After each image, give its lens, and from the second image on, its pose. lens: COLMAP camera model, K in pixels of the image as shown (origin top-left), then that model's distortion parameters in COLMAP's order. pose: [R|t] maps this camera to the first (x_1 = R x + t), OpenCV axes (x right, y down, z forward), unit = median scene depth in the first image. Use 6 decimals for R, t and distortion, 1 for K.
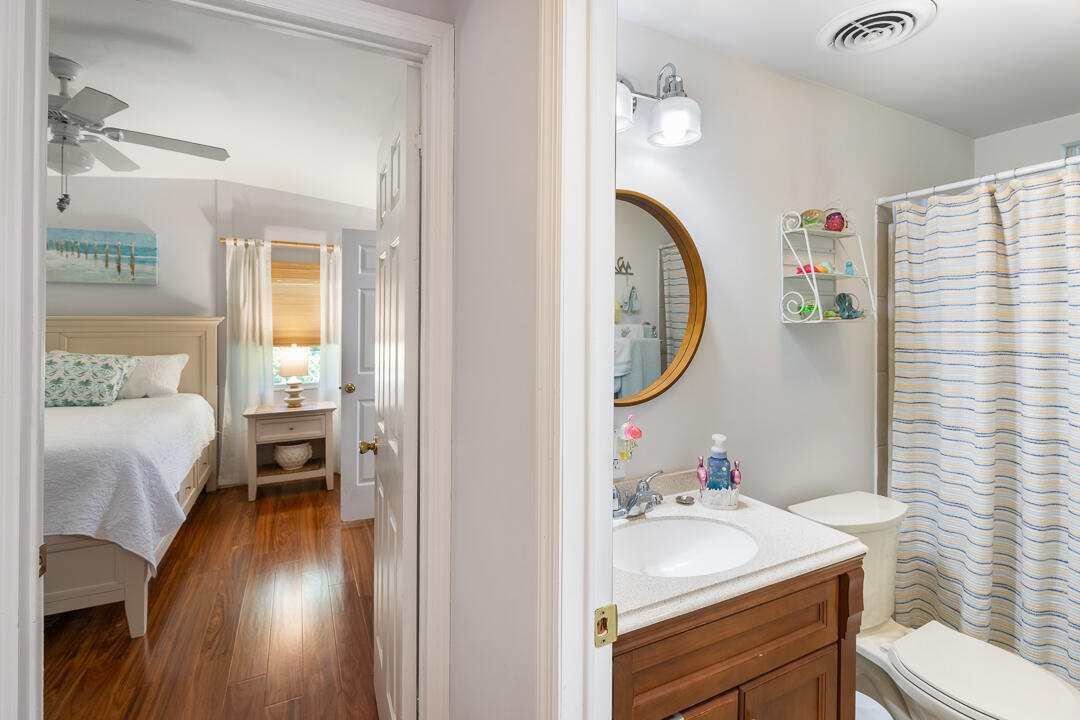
lens RADIAL K [[501.3, 0, 538.1], [0, 501.3, 323.3], [0, 0, 1]] dist [-0.001716, -0.000466]
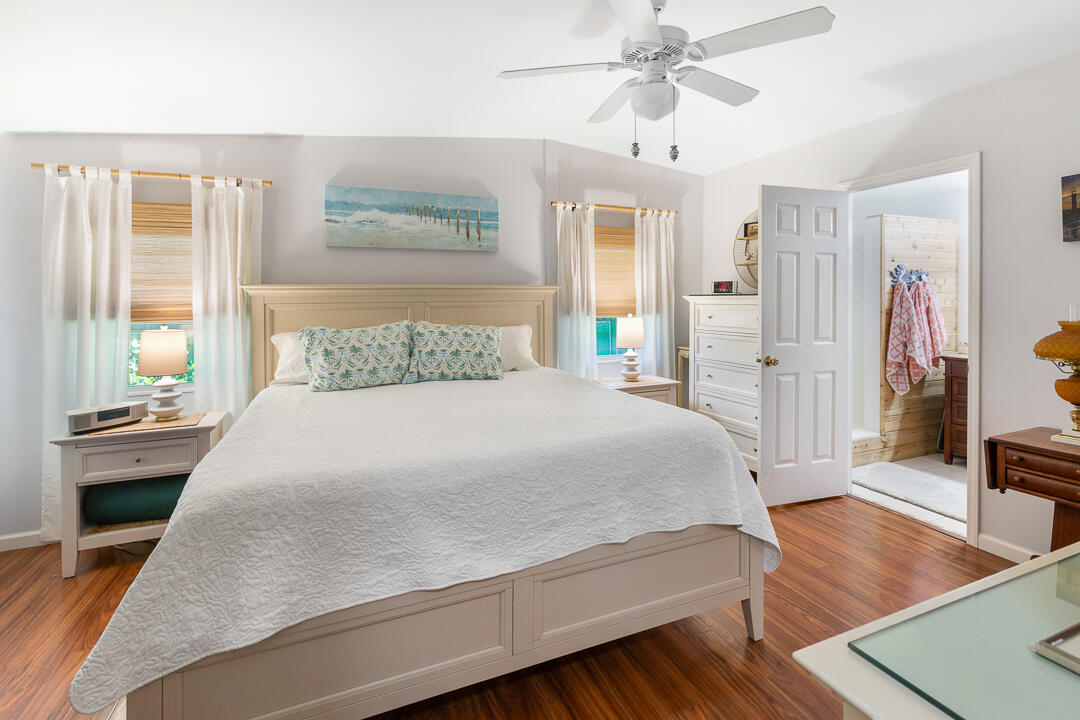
lens RADIAL K [[505.7, 0, 541.6], [0, 505.7, 302.5], [0, 0, 1]] dist [0.002509, -0.000043]
pose [[0.998674, -0.004825, -0.051260, -0.582803], [0.005436, 0.999916, 0.011787, 0.007948], [0.051199, -0.012050, 0.998616, 0.045687]]
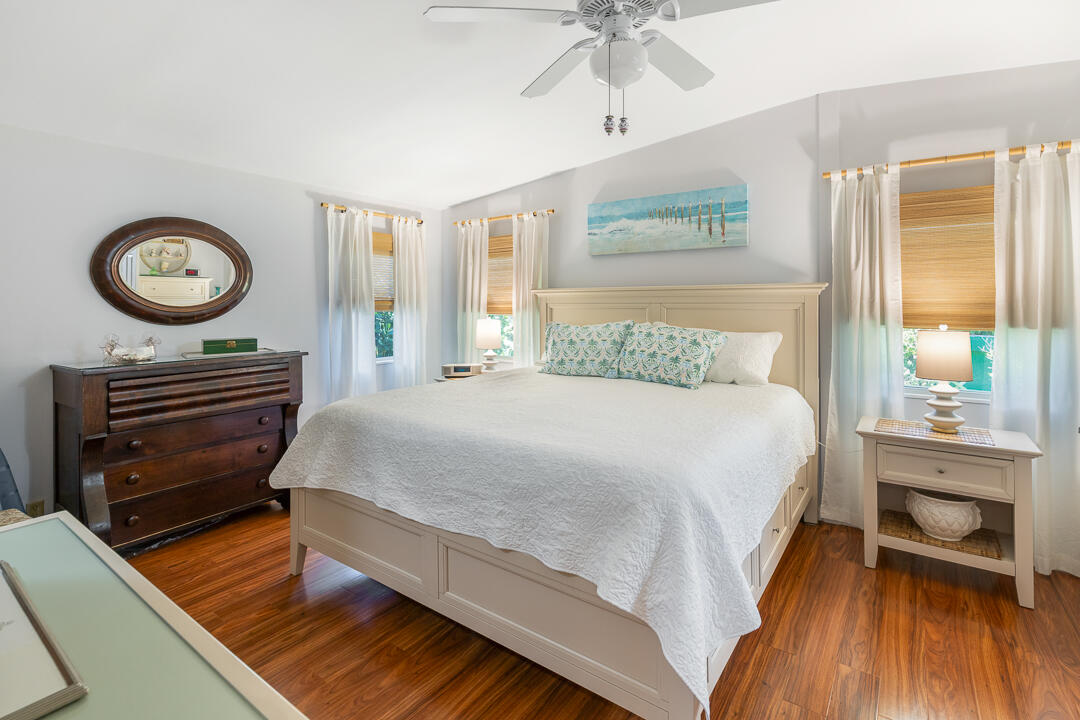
lens RADIAL K [[505.7, 0, 541.6], [0, 505.7, 302.5], [0, 0, 1]] dist [0.002509, -0.000043]
pose [[0.472721, 0.002637, -0.881208, -0.178401], [0.002182, 0.999989, 0.004163, 0.010657], [0.881209, -0.003891, 0.472710, 0.290126]]
